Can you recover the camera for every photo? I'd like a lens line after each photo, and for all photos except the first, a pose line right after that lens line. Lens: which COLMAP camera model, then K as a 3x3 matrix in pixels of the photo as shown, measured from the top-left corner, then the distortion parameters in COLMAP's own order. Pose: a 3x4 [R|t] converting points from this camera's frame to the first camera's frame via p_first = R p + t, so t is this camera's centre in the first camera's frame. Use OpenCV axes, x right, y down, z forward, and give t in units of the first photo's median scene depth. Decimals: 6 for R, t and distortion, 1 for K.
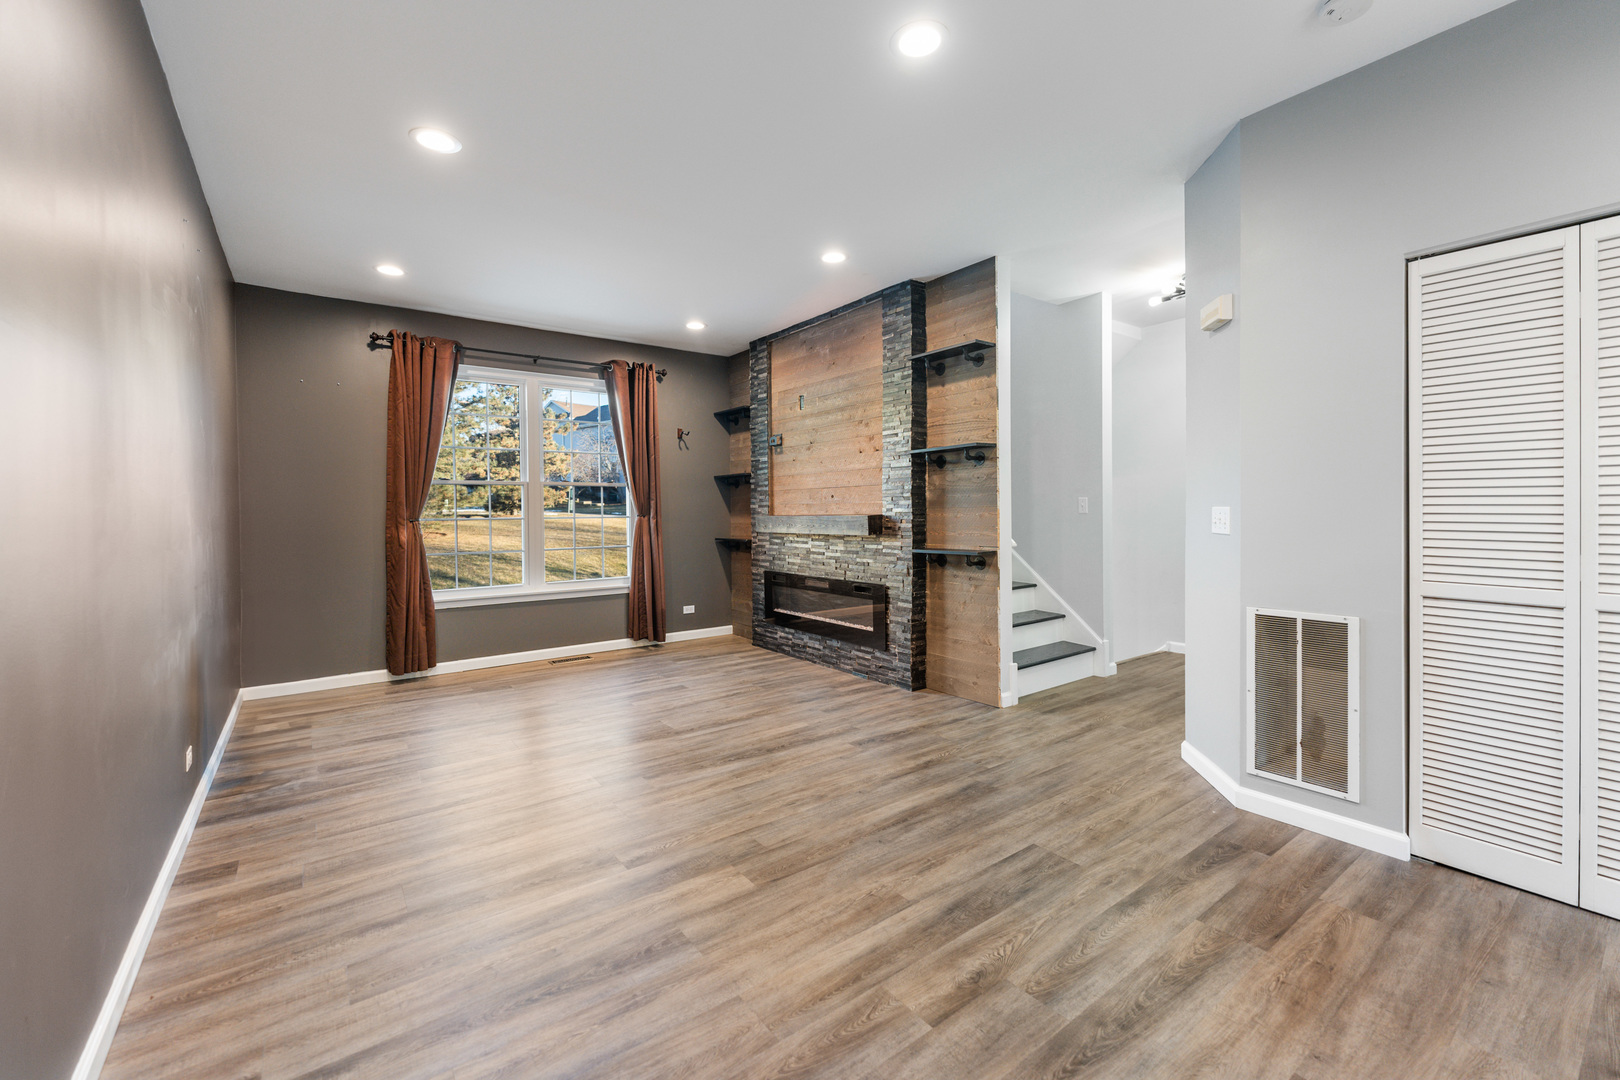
lens RADIAL K [[660.7, 0, 808.3], [0, 660.7, 518.8], [0, 0, 1]] dist [0.001182, 0.000019]
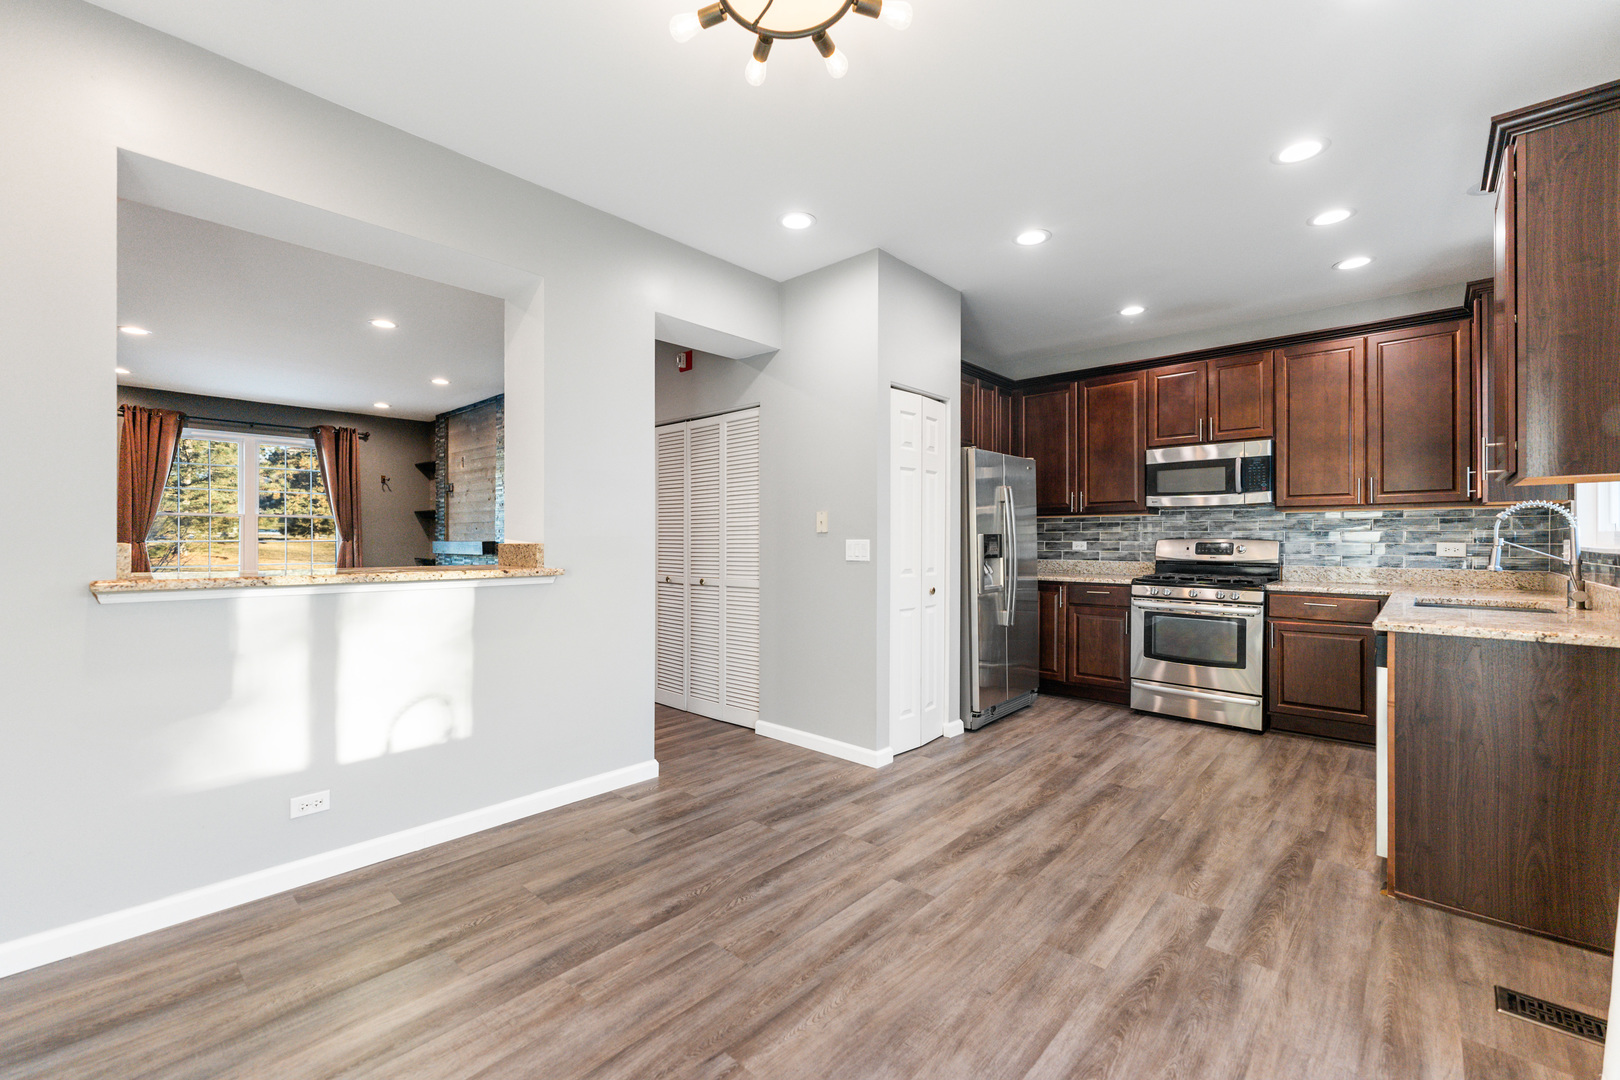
lens RADIAL K [[669.5, 0, 806.0], [0, 669.5, 543.0], [0, 0, 1]] dist [-0.000859, -0.000231]
pose [[0.981149, 0.011840, 0.192892, 0.537579], [-0.010449, 0.999912, -0.008223, 0.003326], [-0.192972, 0.006053, 0.981186, -0.689993]]
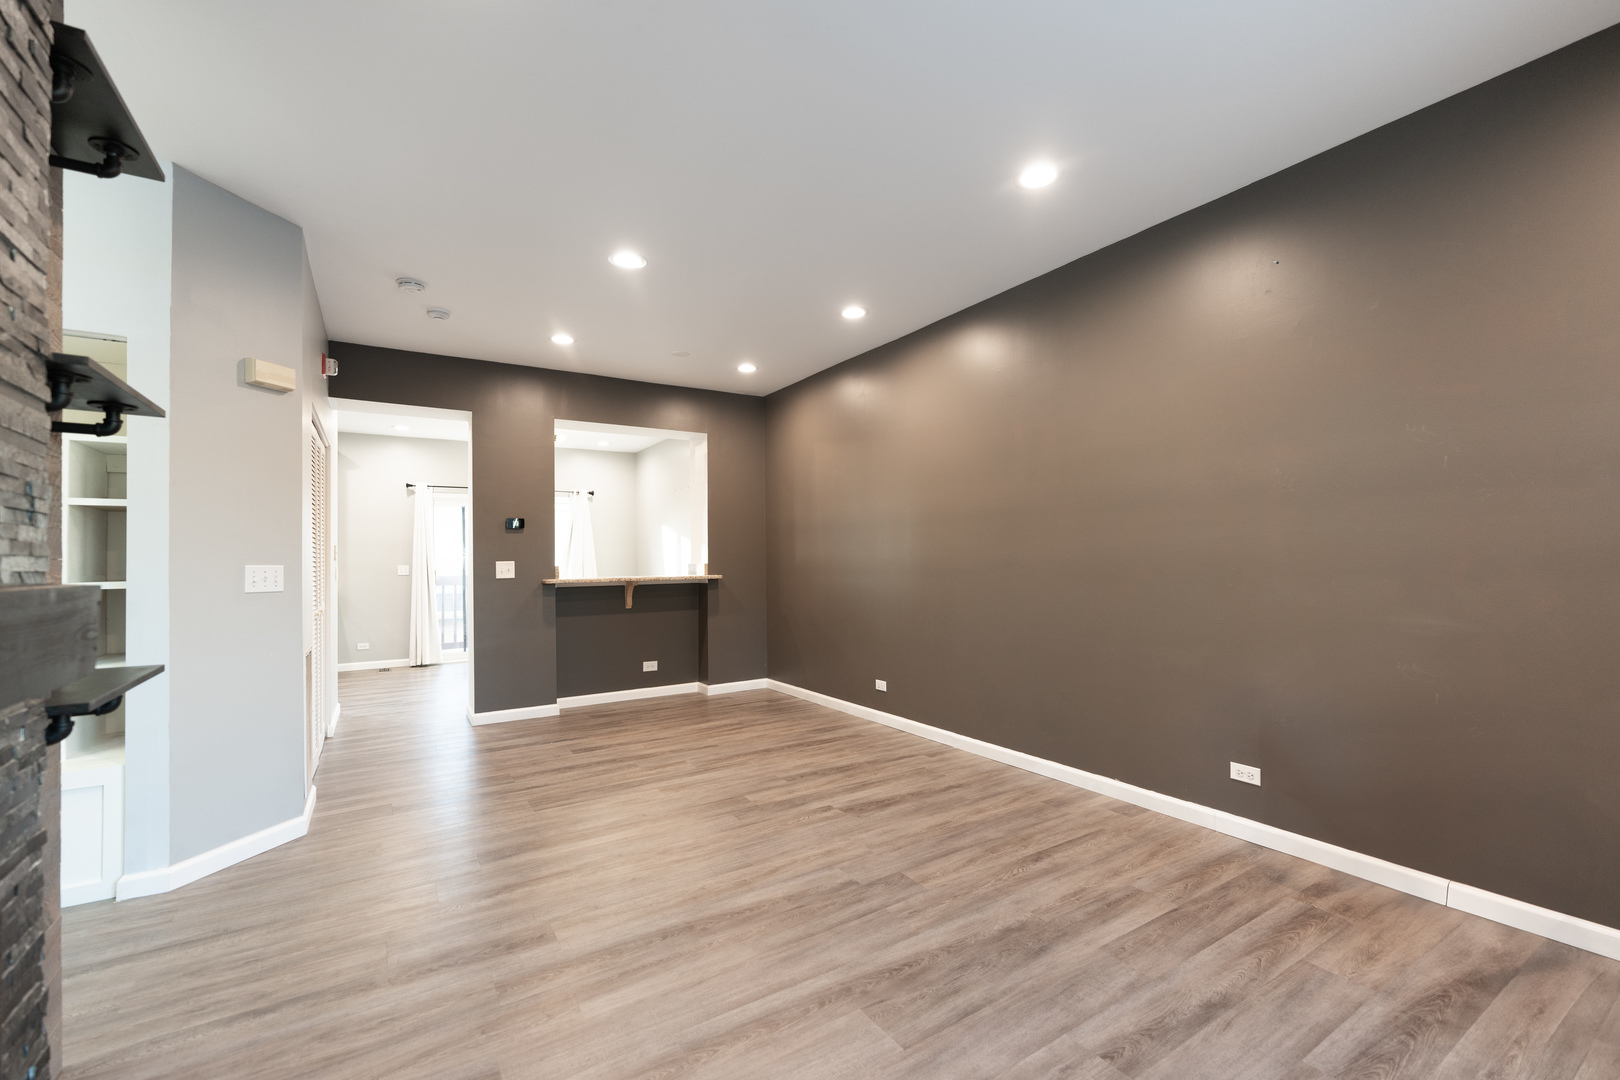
lens RADIAL K [[677.0, 0, 809.6], [0, 677.0, 549.5], [0, 0, 1]] dist [0.000961, -0.000090]
pose [[-0.997137, 0.022928, 0.072050, -0.171780], [0.022524, 0.999726, -0.006413, -0.010042], [-0.072177, -0.004771, -0.997380, 1.223062]]
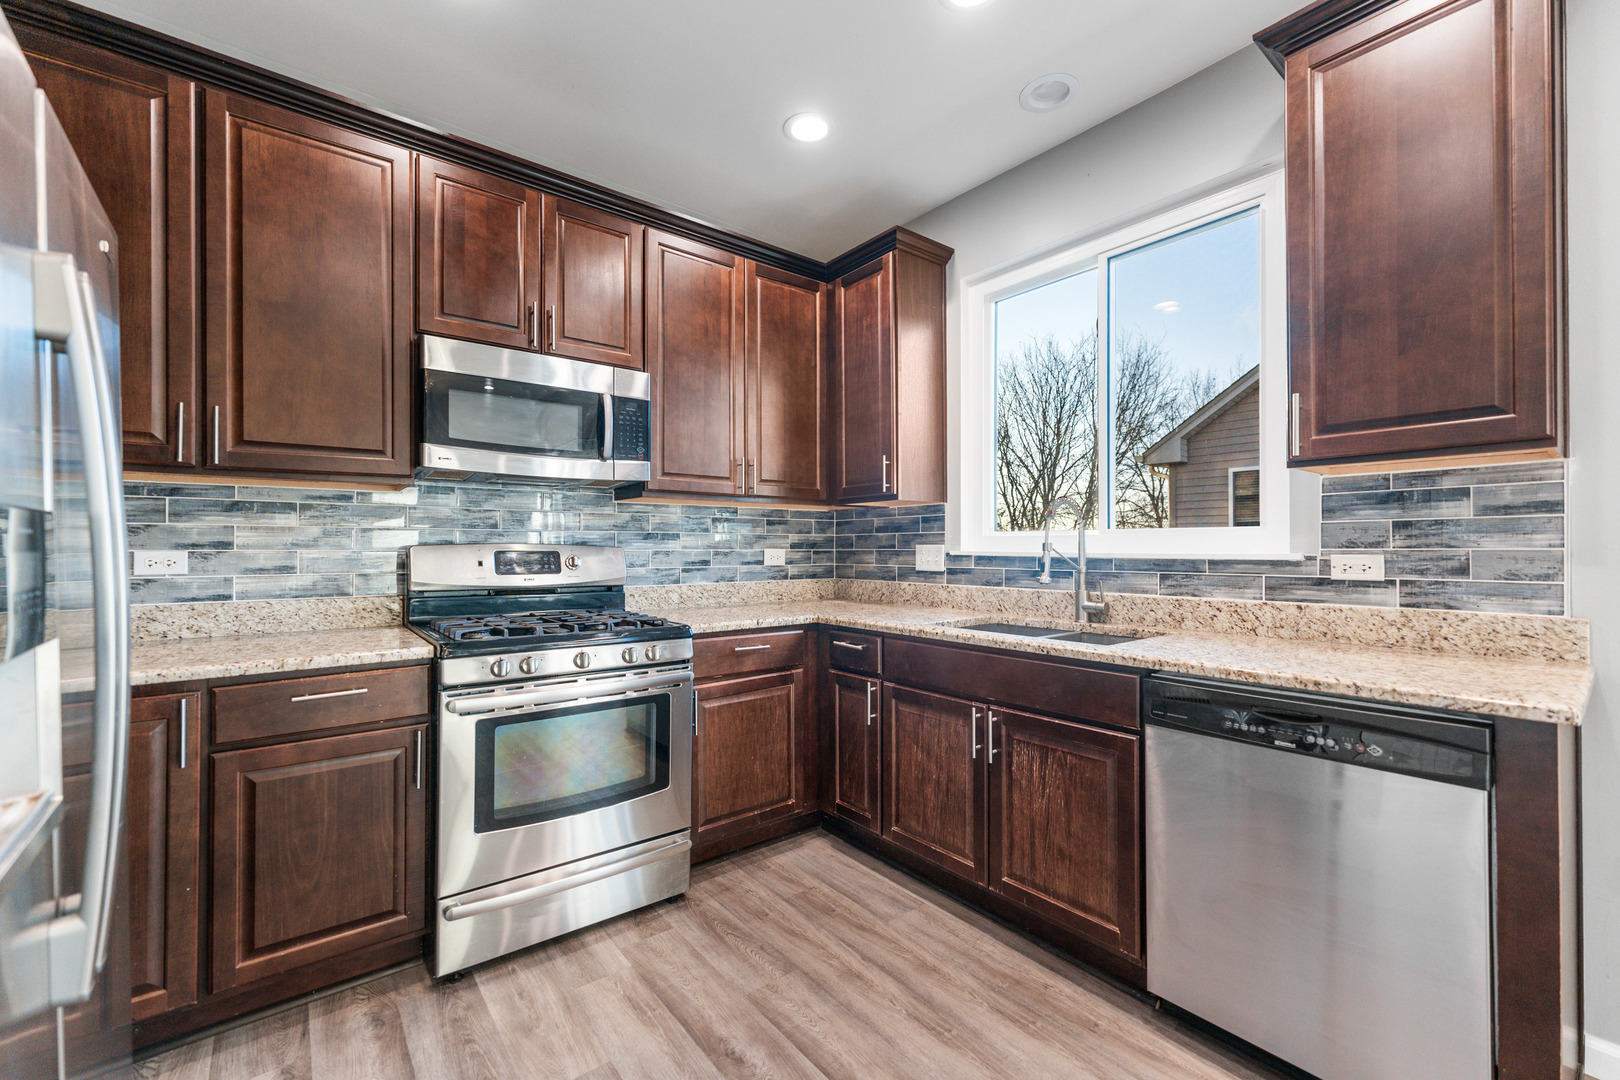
lens RADIAL K [[658.0, 0, 809.4], [0, 658.0, 543.6], [0, 0, 1]] dist [-0.000154, -0.000035]
pose [[-0.033621, 0.017560, 0.999280, 0.823559], [0.013657, 0.999760, -0.017109, -0.006235], [-0.999341, 0.013072, -0.033852, 0.012281]]
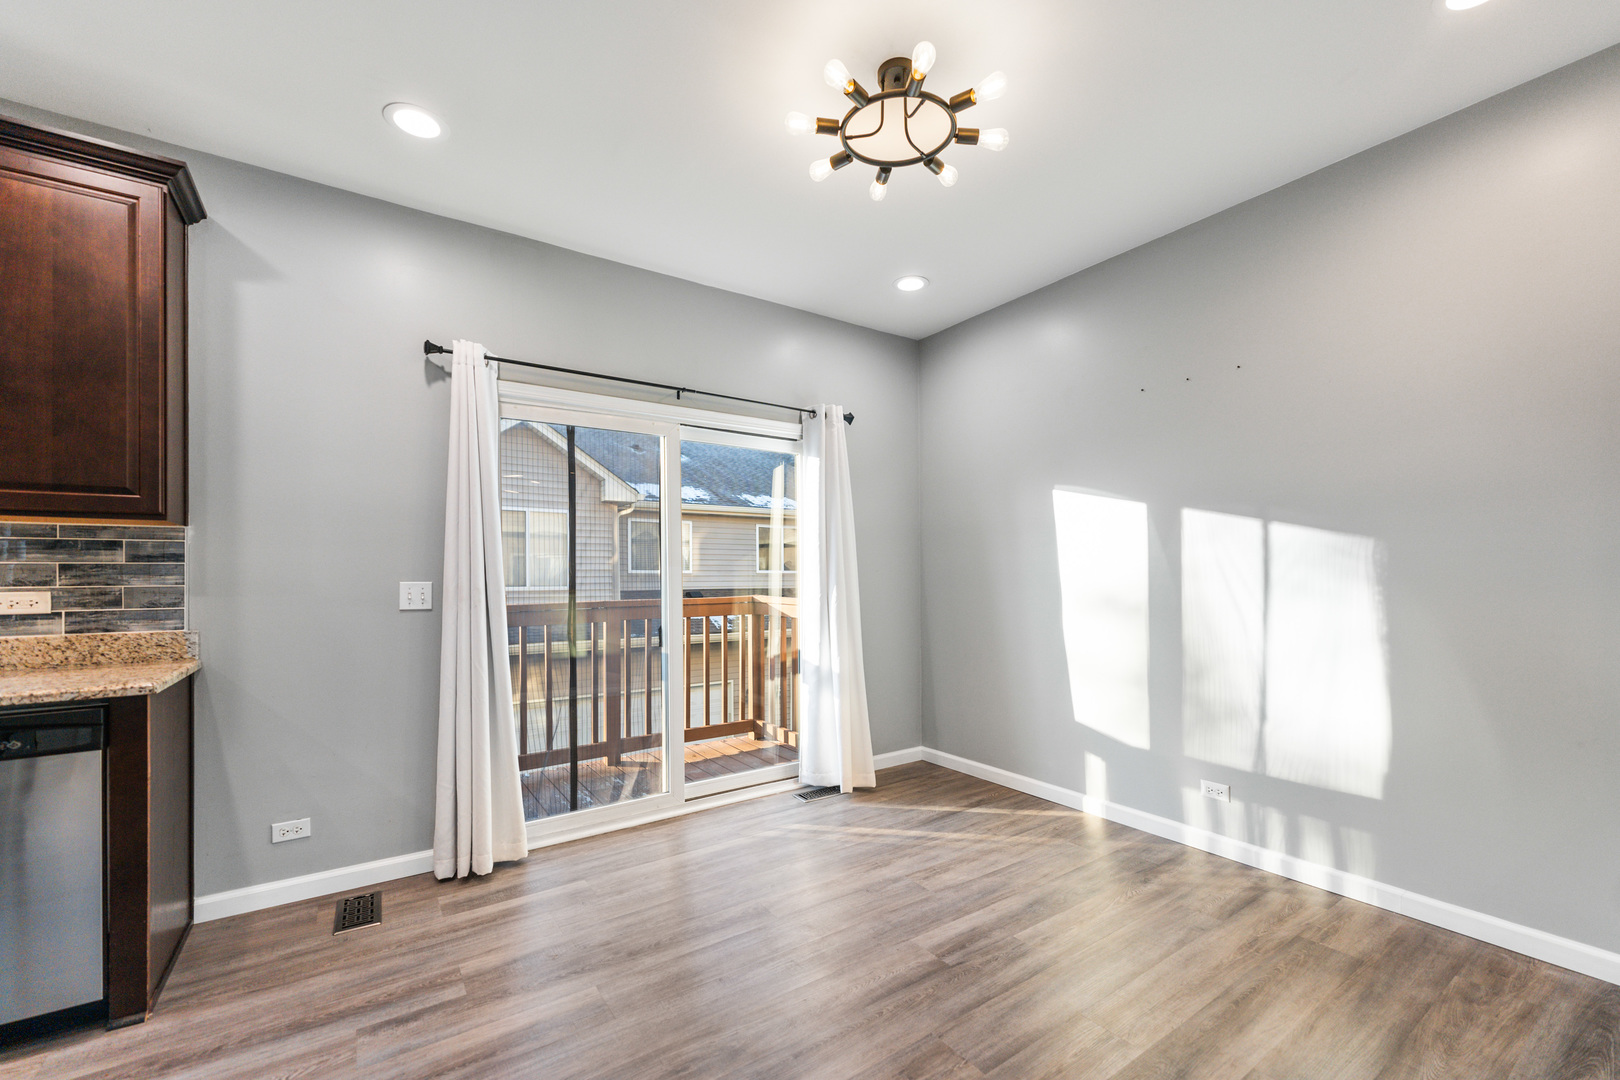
lens RADIAL K [[663.9, 0, 814.7], [0, 663.9, 571.6], [0, 0, 1]] dist [0.000241, 0.000138]
pose [[-0.999295, 0.015756, 0.034086, 0.639551], [0.015933, 0.999861, 0.004914, -0.009579], [-0.034004, 0.005453, -0.999407, 0.114368]]
